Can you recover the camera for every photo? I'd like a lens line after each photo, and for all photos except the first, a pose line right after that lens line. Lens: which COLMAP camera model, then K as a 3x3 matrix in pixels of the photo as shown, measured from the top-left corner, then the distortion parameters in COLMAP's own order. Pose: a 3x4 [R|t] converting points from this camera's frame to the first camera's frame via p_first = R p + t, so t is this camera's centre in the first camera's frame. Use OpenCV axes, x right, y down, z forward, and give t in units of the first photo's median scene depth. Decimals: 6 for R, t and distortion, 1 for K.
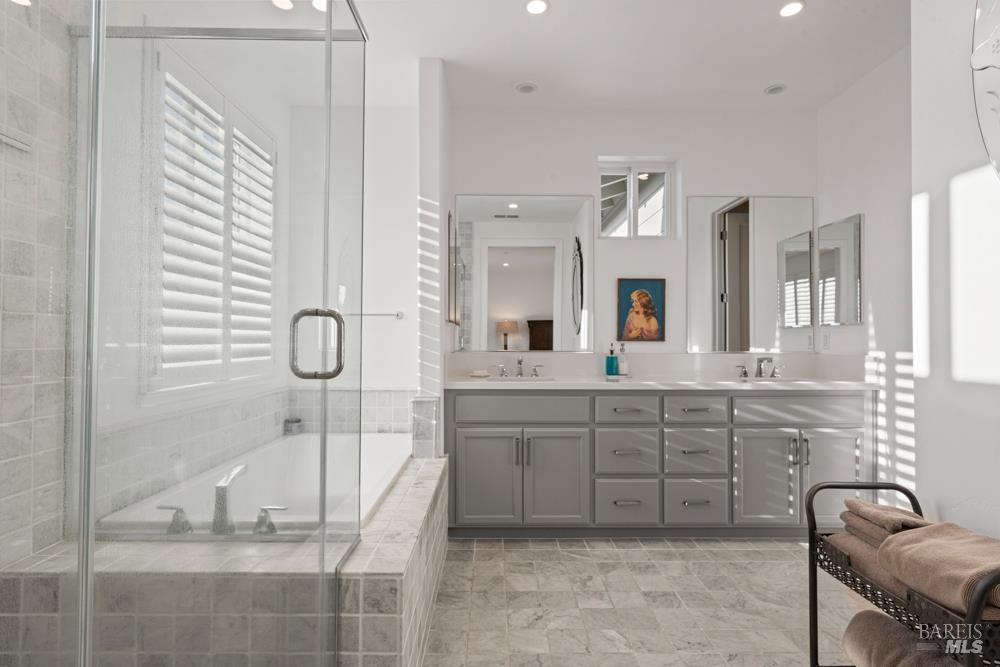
lens RADIAL K [[518.8, 0, 500.0], [0, 518.8, 333.0], [0, 0, 1]] dist [-0.000461, -0.000019]
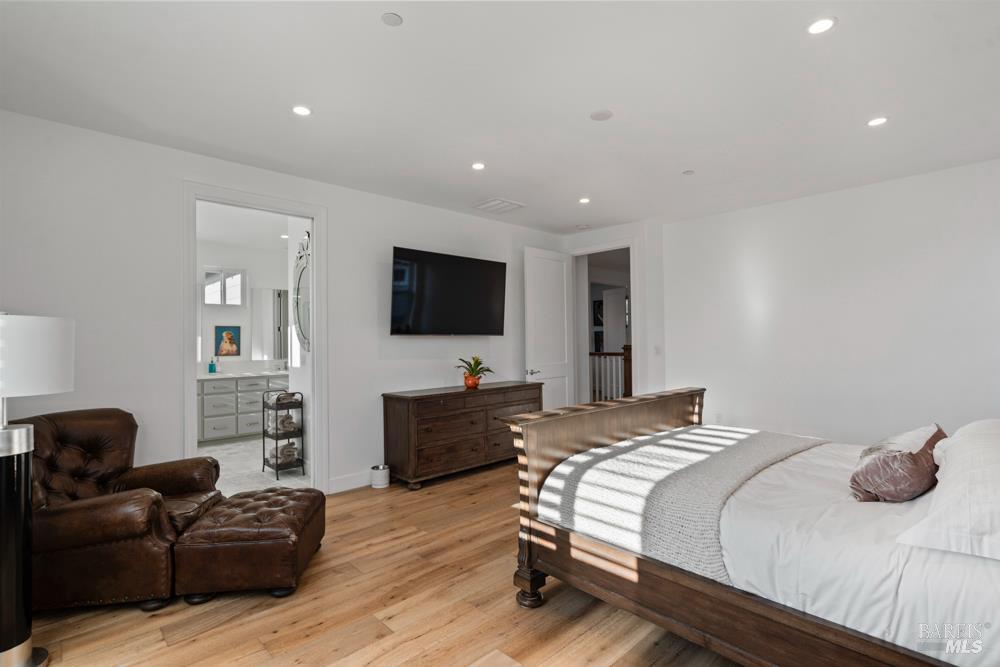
lens RADIAL K [[481.8, 0, 499.6], [0, 481.8, 338.1], [0, 0, 1]] dist [-0.000719, -0.000055]
pose [[0.726292, -0.002774, 0.687381, -0.268528], [0.002138, 0.999996, 0.001775, -0.057784], [-0.687383, 0.000180, 0.726295, -1.170136]]
